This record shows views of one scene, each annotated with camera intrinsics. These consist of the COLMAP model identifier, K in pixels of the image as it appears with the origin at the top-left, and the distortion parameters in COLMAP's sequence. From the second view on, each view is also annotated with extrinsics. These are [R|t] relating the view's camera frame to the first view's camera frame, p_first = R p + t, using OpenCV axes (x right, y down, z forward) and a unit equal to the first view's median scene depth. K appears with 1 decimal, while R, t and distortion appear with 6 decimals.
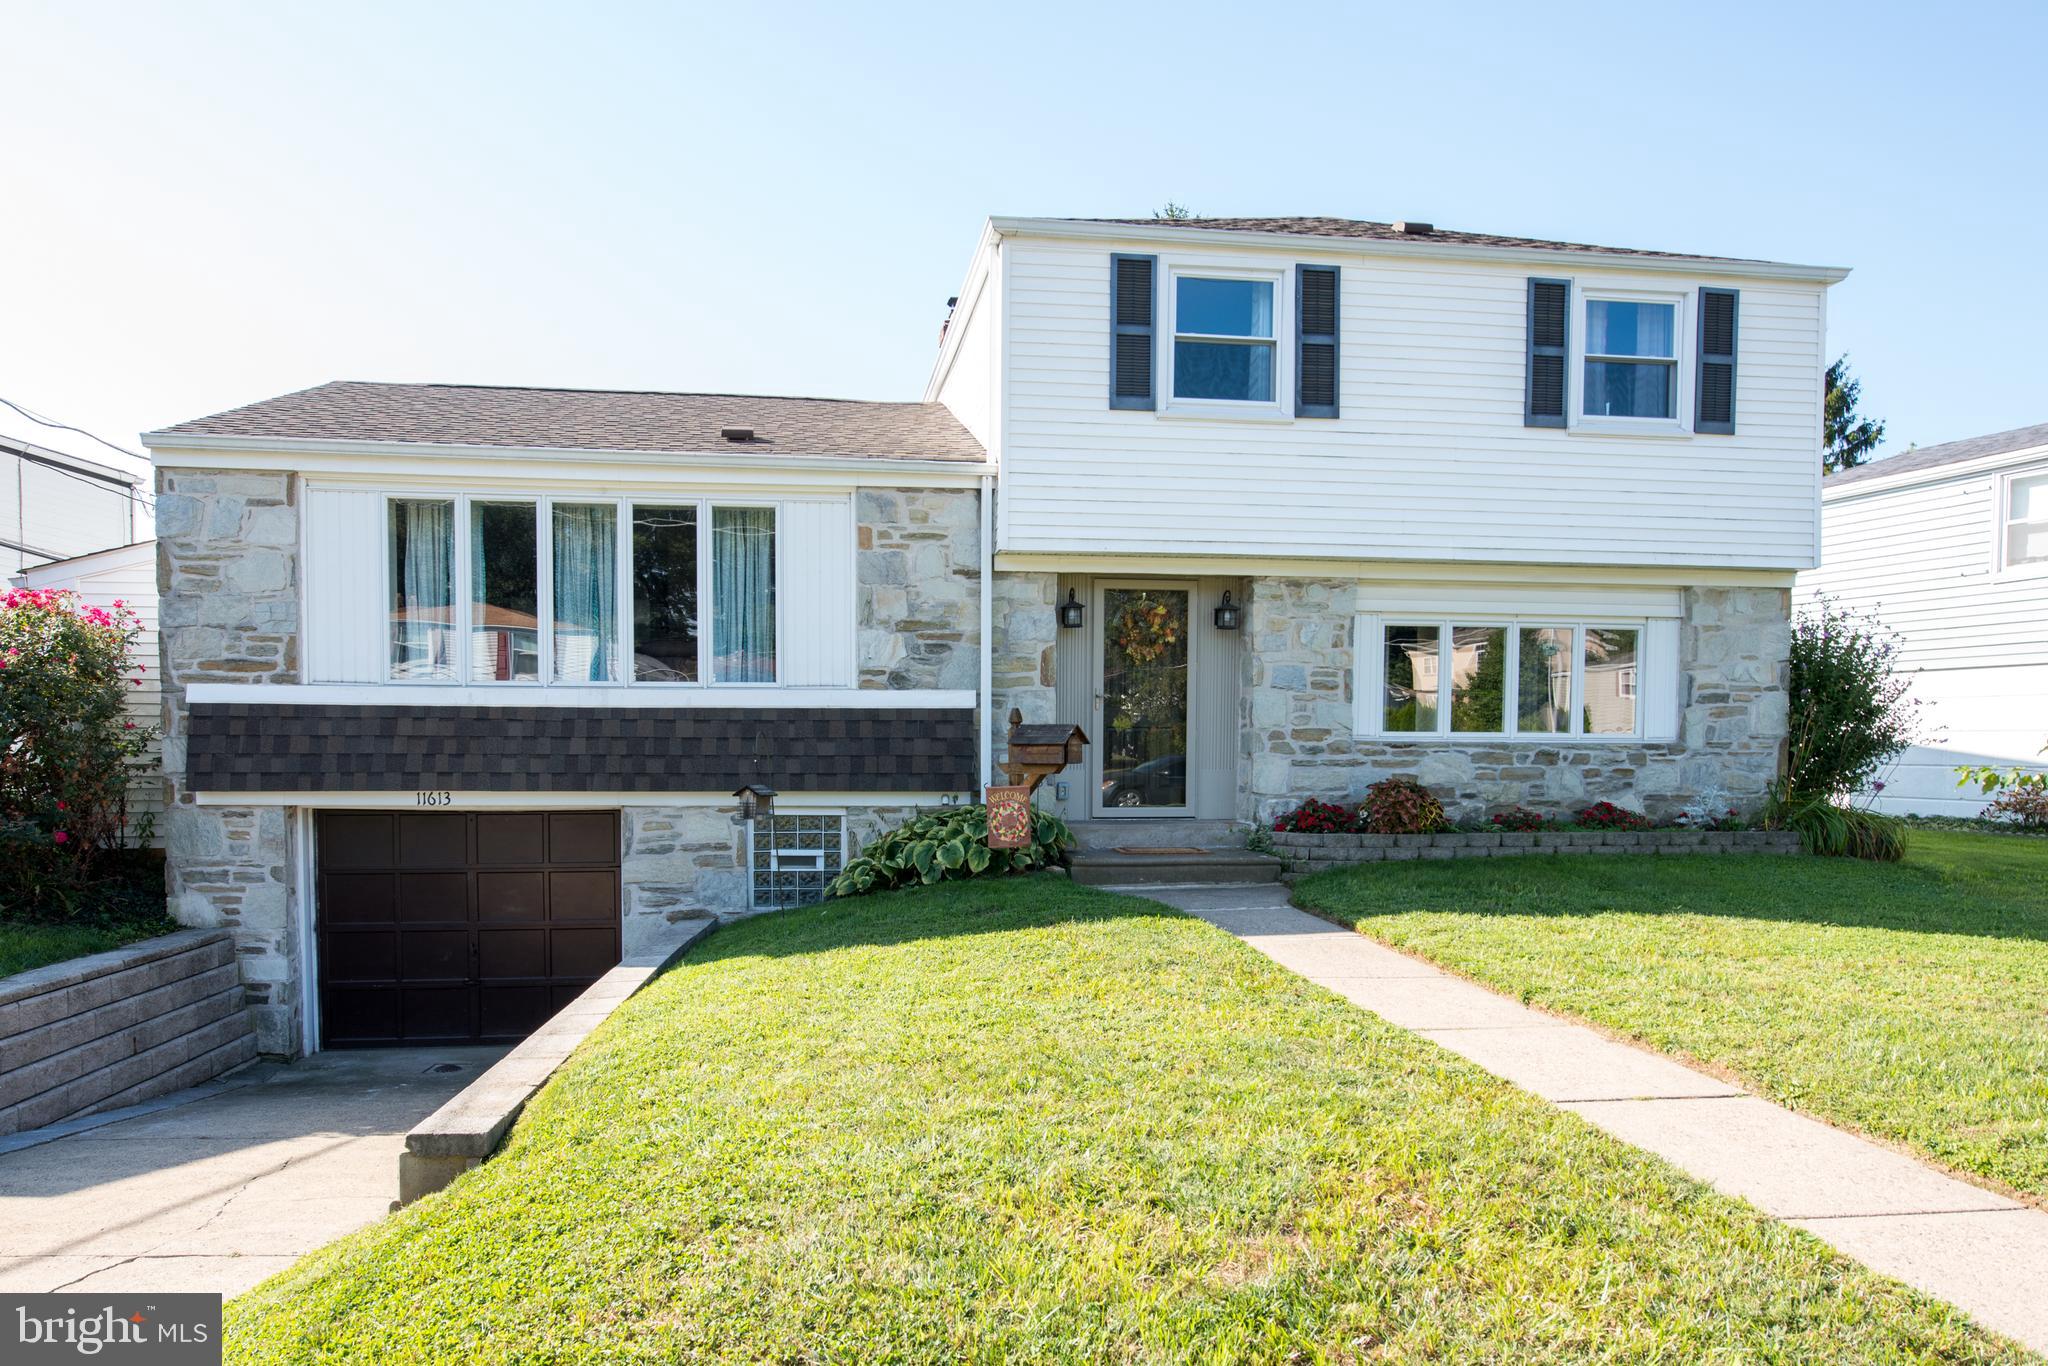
lens RADIAL K [[1232.5, 0, 1023.8], [0, 1232.5, 815.4], [0, 0, 1]] dist [-0.004526, 0.000931]
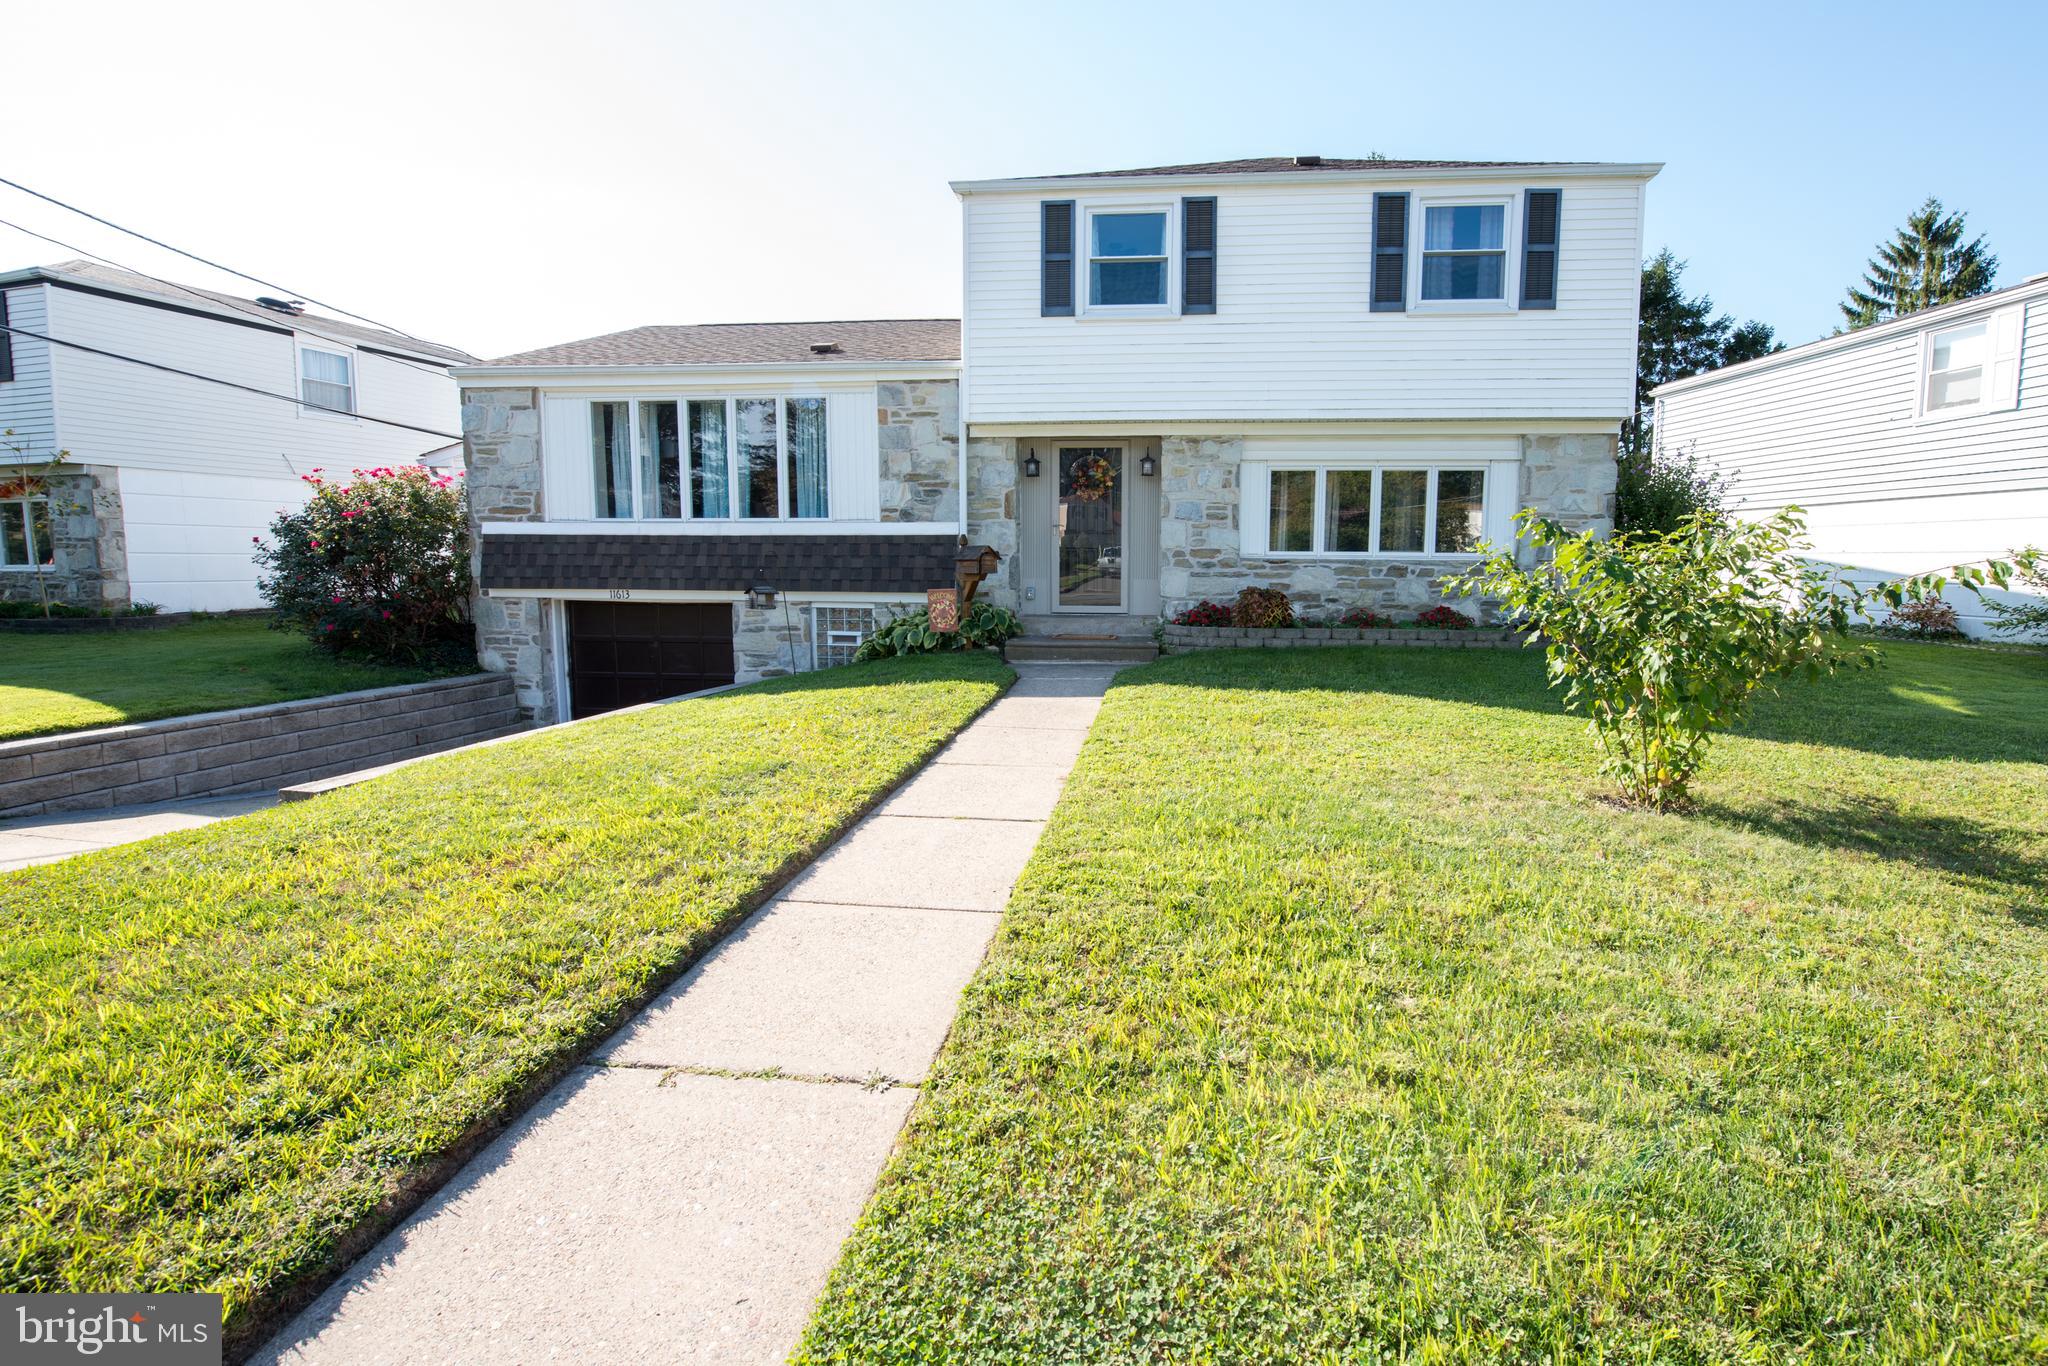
lens RADIAL K [[863.3, 0, 1019.3], [0, 863.3, 658.9], [0, 0, 1]] dist [-0.012608, -0.000380]
pose [[0.976868, 0.025937, -0.212264, 0.249188], [-0.014490, 0.998364, 0.055308, 0.000559], [0.213352, -0.050953, 0.975646, 0.030695]]
